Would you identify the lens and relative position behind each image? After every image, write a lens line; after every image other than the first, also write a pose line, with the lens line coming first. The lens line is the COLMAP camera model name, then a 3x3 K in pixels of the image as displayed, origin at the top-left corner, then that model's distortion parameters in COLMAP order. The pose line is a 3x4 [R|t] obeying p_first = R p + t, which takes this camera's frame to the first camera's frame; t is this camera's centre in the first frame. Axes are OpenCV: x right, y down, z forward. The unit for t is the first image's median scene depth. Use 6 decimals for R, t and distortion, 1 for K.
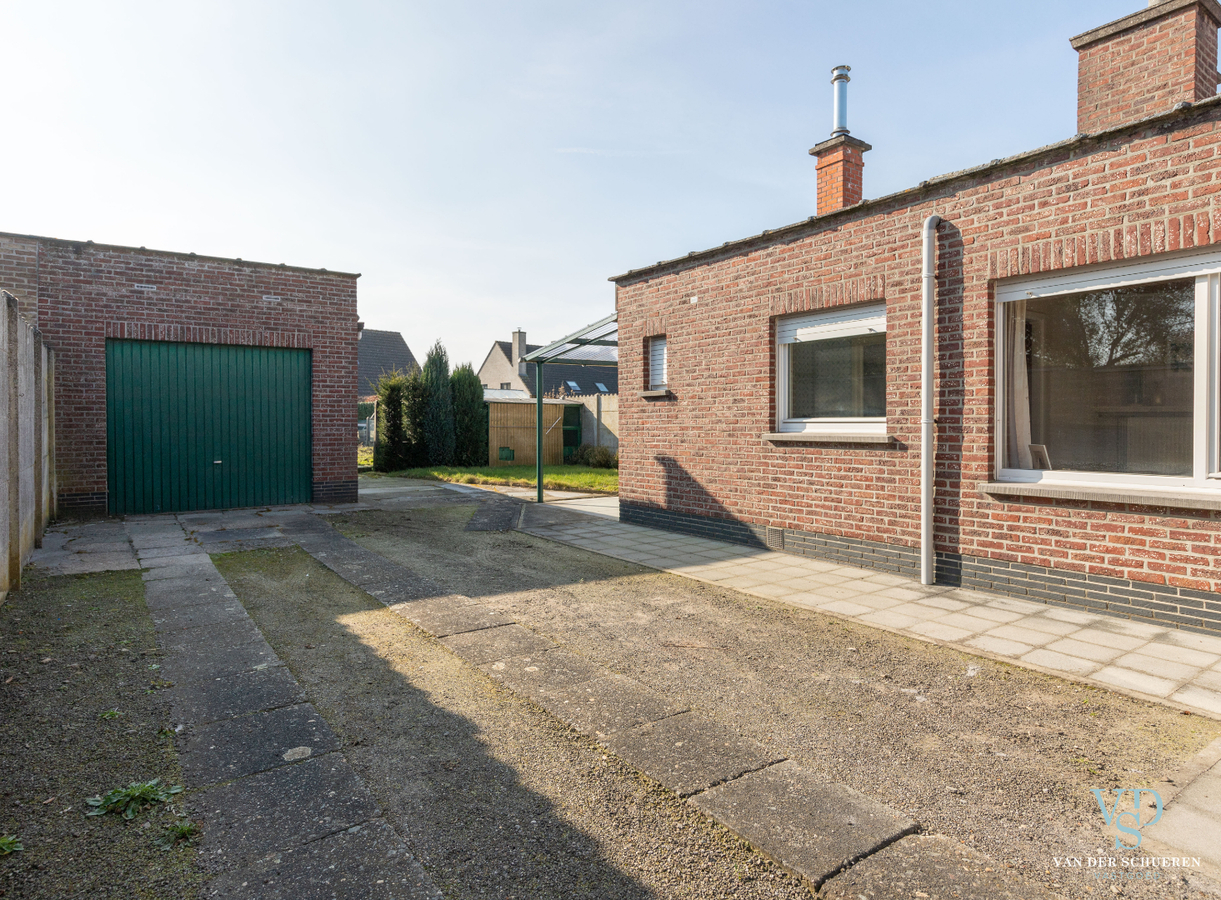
lens RADIAL K [[694.6, 0, 611.7], [0, 694.6, 429.1], [0, 0, 1]] dist [0.002935, 0.000391]
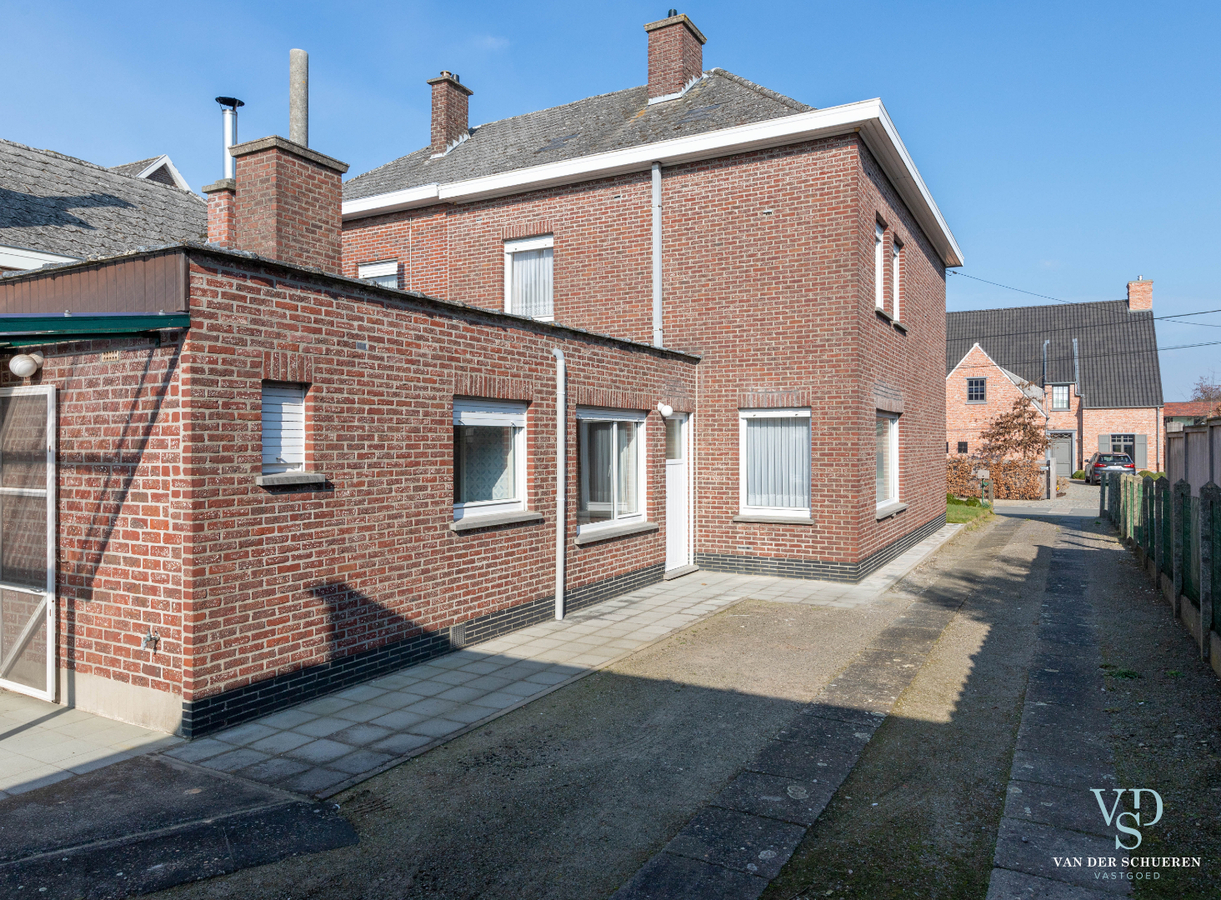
lens RADIAL K [[825.3, 0, 610.5], [0, 825.3, 450.0], [0, 0, 1]] dist [0.000116, -0.000151]
pose [[-0.421148, -0.000395, 0.906992, -0.846463], [0.012842, 0.999897, 0.006398, -0.094154], [-0.906901, 0.014342, -0.421100, 1.276958]]
